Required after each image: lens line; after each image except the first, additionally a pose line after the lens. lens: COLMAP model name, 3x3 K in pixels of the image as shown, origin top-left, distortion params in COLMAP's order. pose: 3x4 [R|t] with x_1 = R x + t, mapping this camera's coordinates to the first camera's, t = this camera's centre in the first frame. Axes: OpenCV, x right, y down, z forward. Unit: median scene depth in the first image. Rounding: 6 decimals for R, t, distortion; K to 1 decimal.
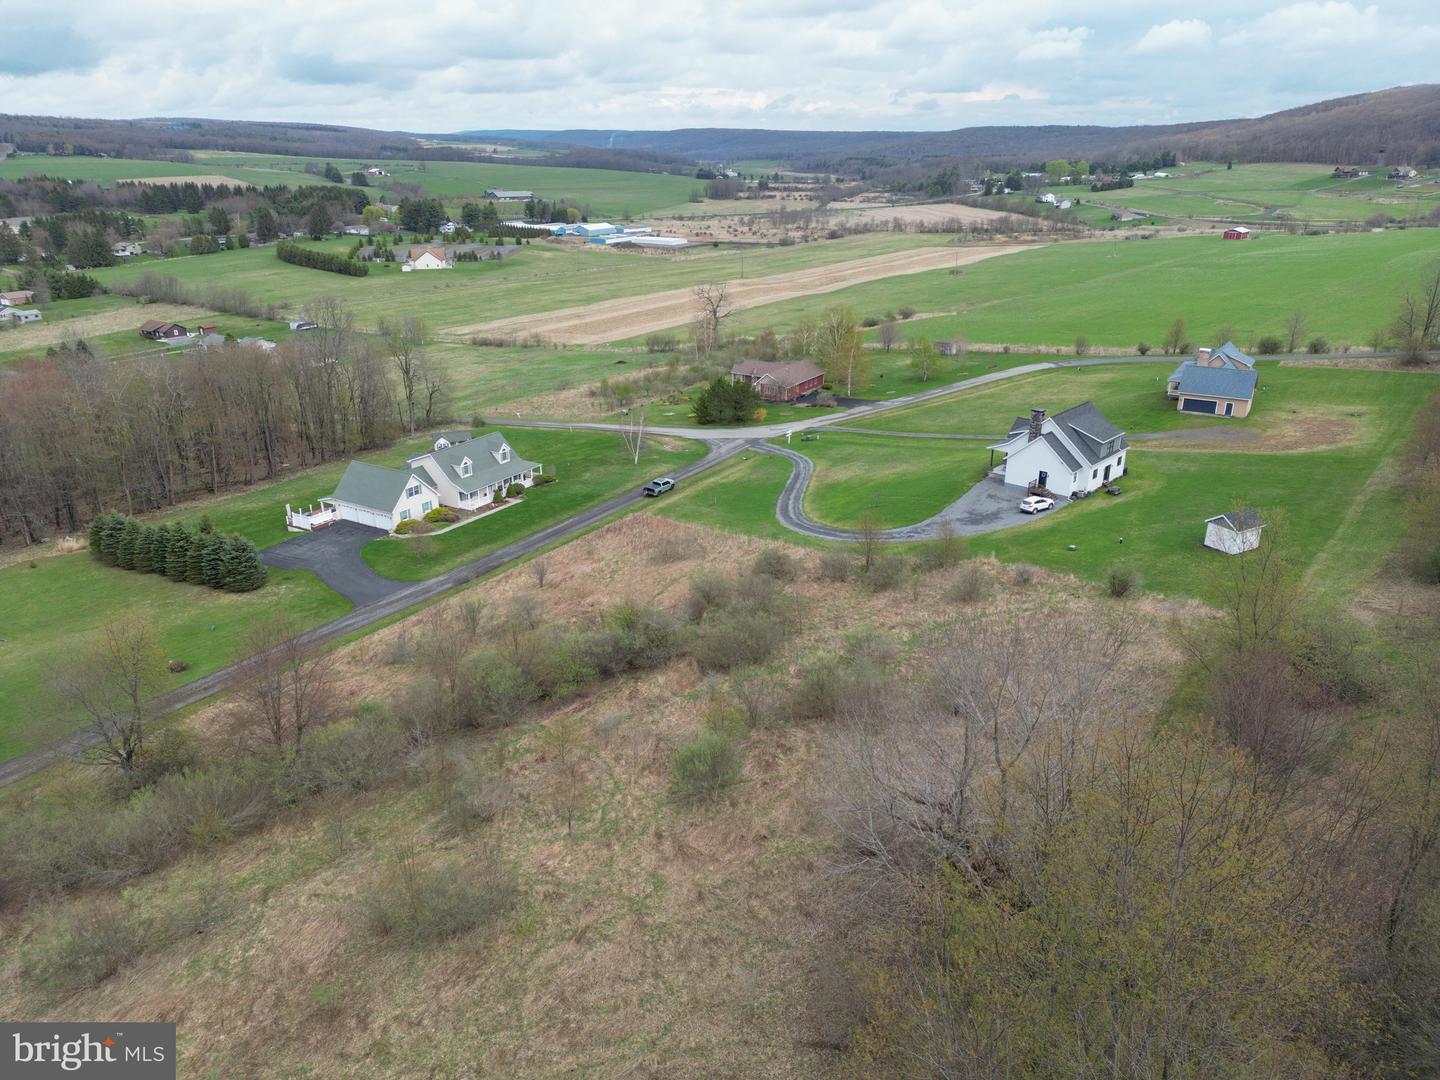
lens RADIAL K [[1001.4, 0, 720.0], [0, 1001.4, 540.0], [0, 0, 1]] dist [0.079322, -0.073134]
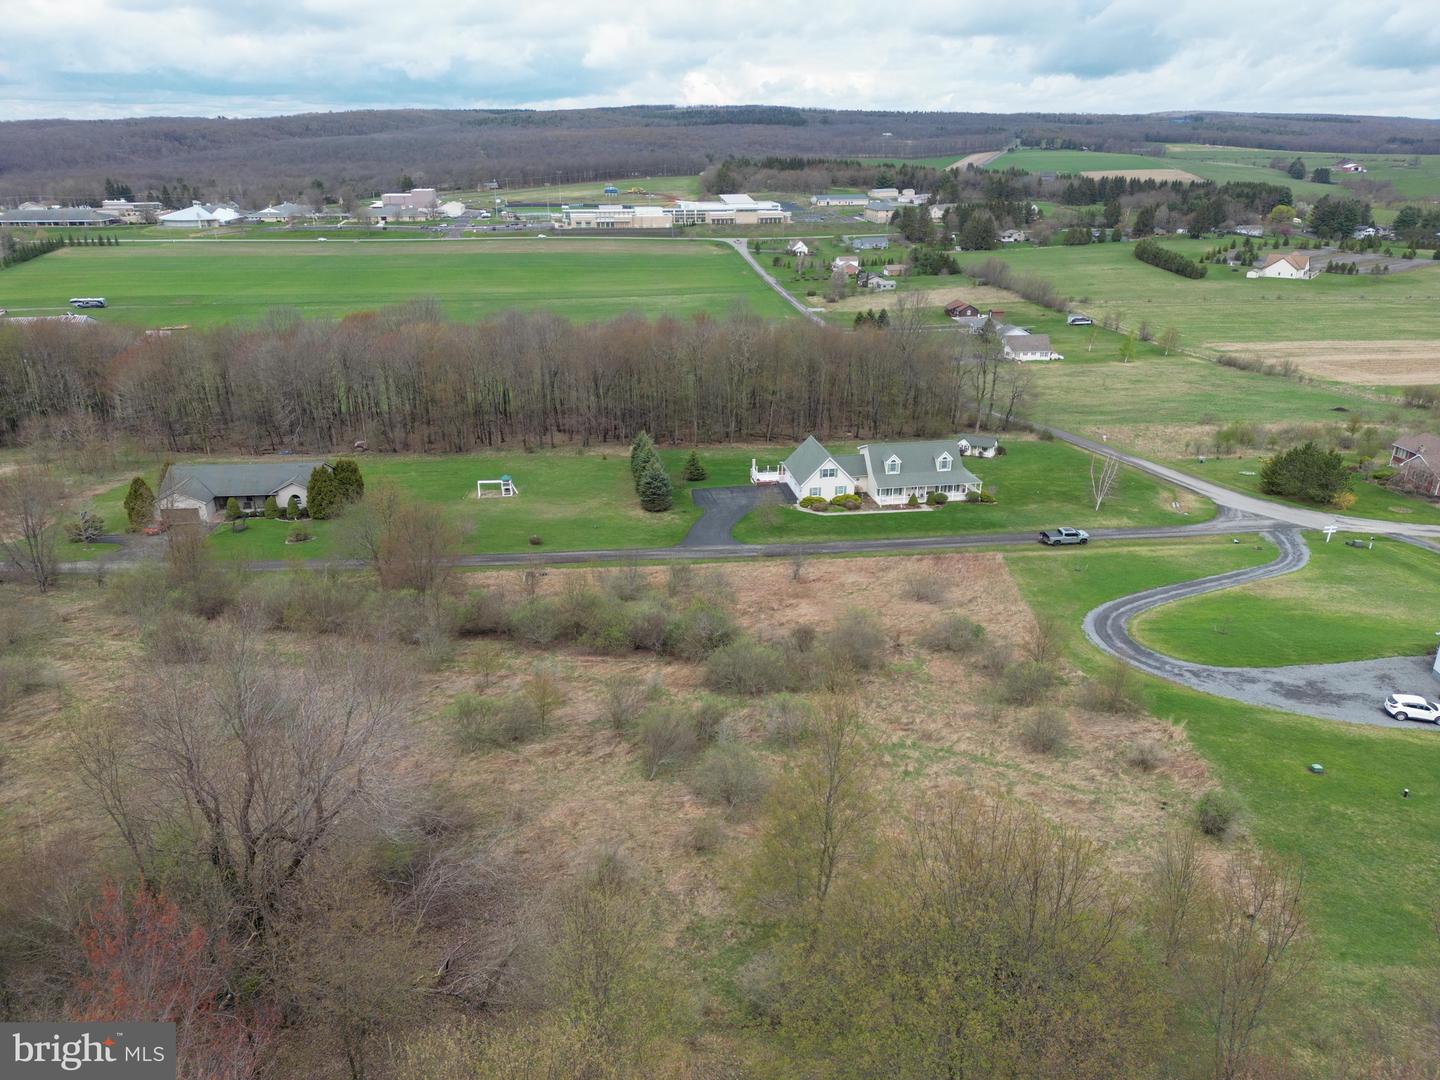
lens RADIAL K [[1001.4, 0, 720.0], [0, 1001.4, 540.0], [0, 0, 1]] dist [0.079322, -0.073134]
pose [[0.643258, 0.288700, -0.709134, 0.247526], [-0.284152, 0.950058, 0.129028, -0.051995], [0.710969, 0.118503, 0.693167, 0.107013]]
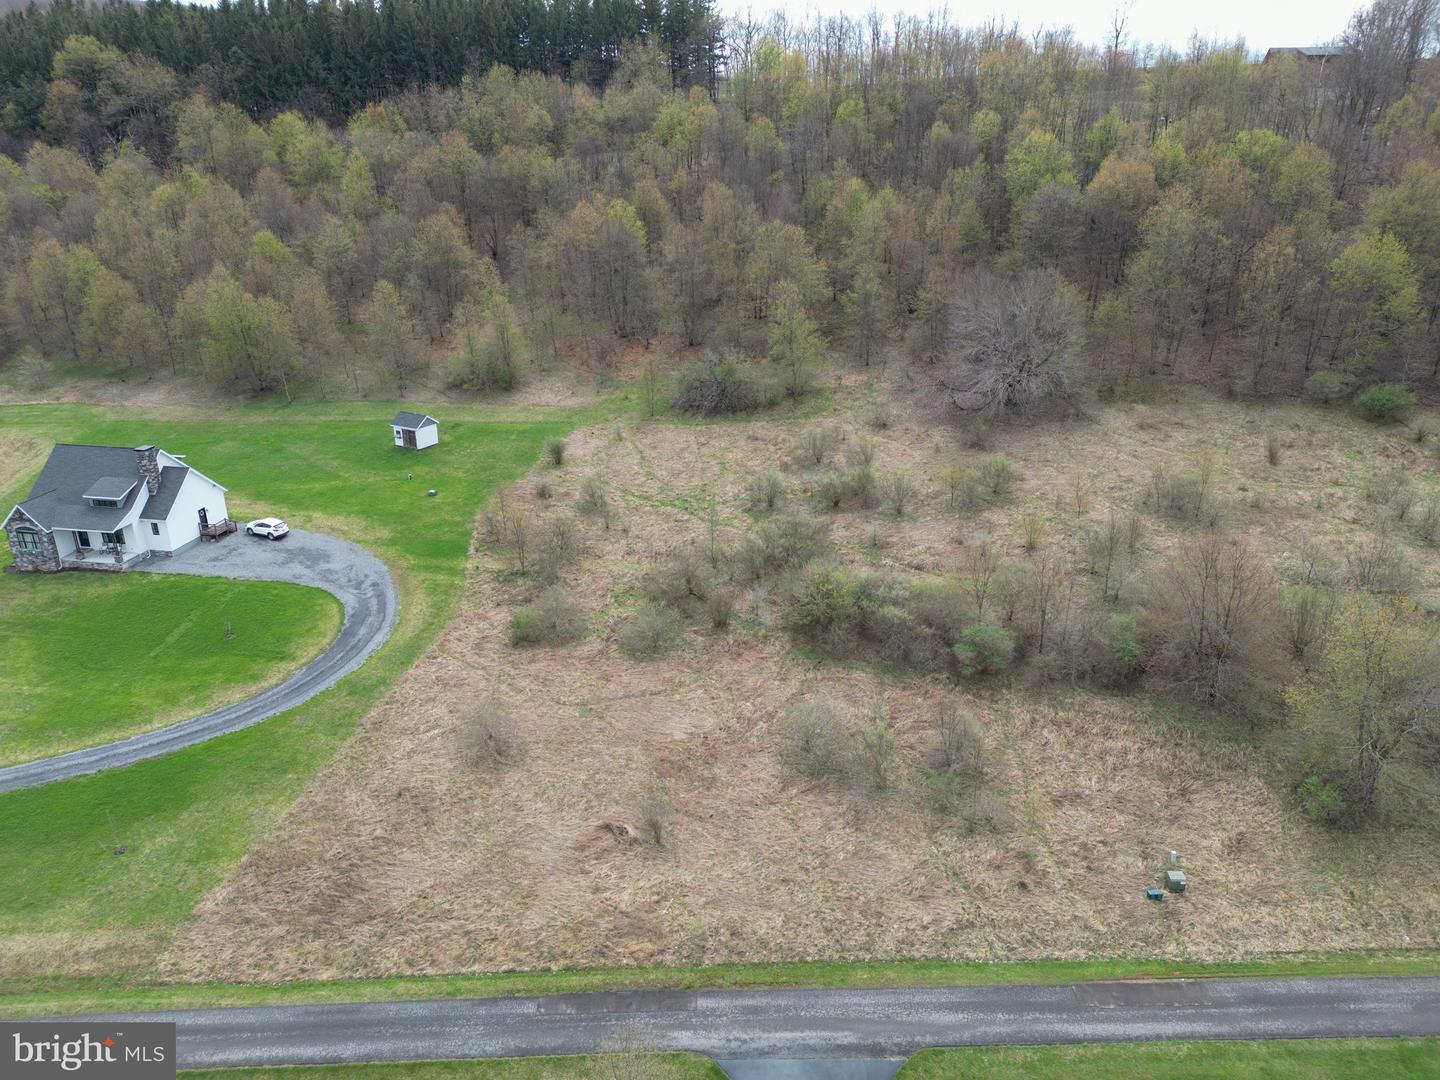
lens RADIAL K [[1001.4, 0, 720.0], [0, 1001.4, 540.0], [0, 0, 1]] dist [0.079322, -0.073134]
pose [[-0.542015, -0.306511, 0.782478, -0.294926], [0.316680, 0.787974, 0.528025, -0.188724], [-0.778418, 0.533992, -0.330027, 0.531005]]
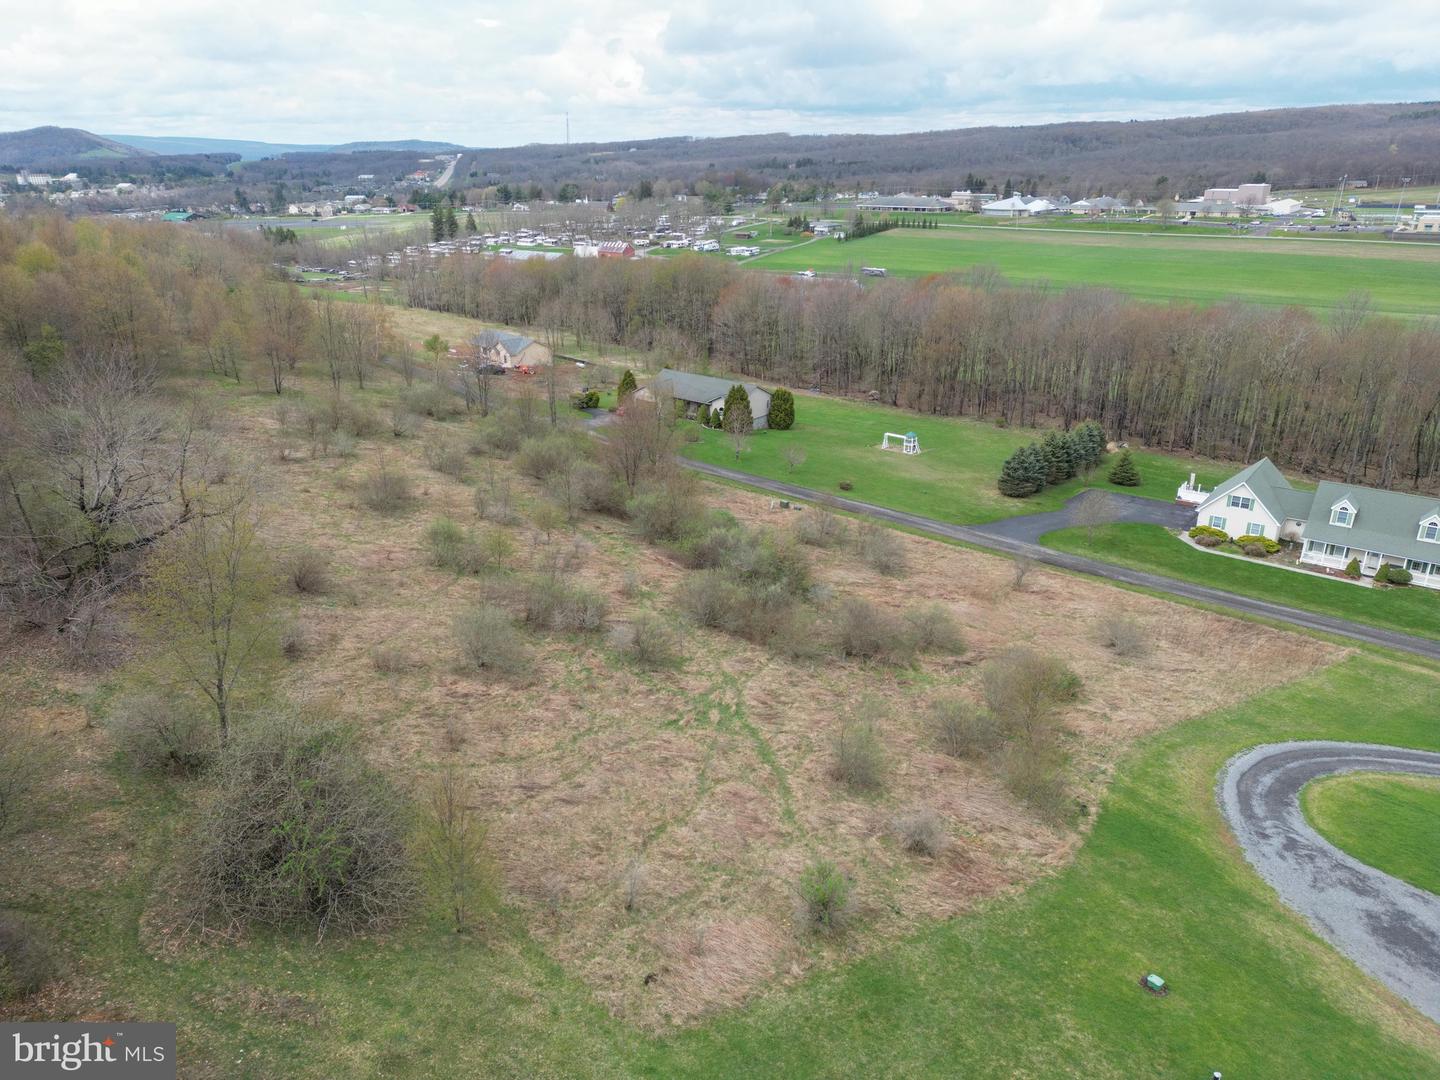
lens RADIAL K [[1001.4, 0, 720.0], [0, 1001.4, 540.0], [0, 0, 1]] dist [0.079322, -0.073134]
pose [[-0.104381, 0.368460, -0.923765, 0.319739], [-0.361953, 0.851067, 0.380362, -0.112549], [0.926334, 0.374063, 0.044530, 0.349872]]
